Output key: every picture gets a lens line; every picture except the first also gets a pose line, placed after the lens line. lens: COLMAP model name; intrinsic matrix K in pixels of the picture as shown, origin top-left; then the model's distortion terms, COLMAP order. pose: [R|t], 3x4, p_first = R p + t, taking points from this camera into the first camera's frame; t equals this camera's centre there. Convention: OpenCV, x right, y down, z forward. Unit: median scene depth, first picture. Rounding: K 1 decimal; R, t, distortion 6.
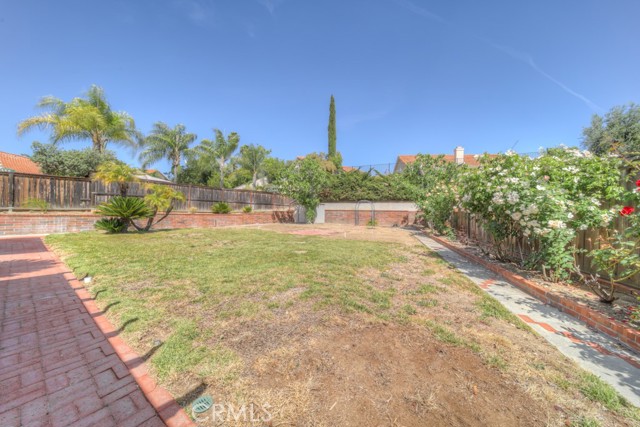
lens RADIAL K [[227.7, 0, 323.4], [0, 227.7, 202.6], [0, 0, 1]] dist [-0.001057, -0.000014]
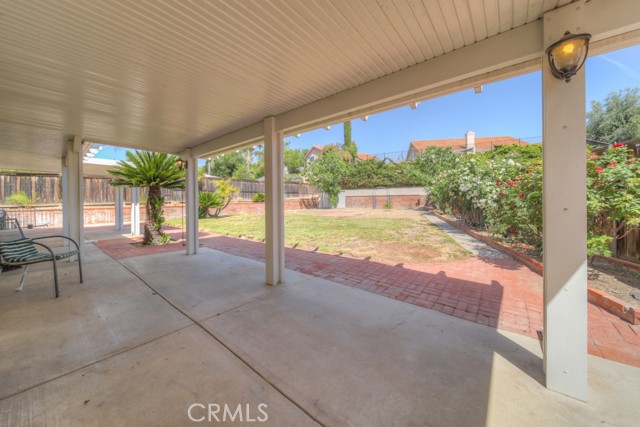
lens RADIAL K [[227.7, 0, 323.4], [0, 227.7, 202.6], [0, 0, 1]] dist [-0.001057, -0.000014]
pose [[0.997852, -0.032118, -0.057093, -0.039311], [0.035542, 0.997565, 0.060004, -0.008553], [0.055027, -0.061905, 0.996564, -0.149335]]
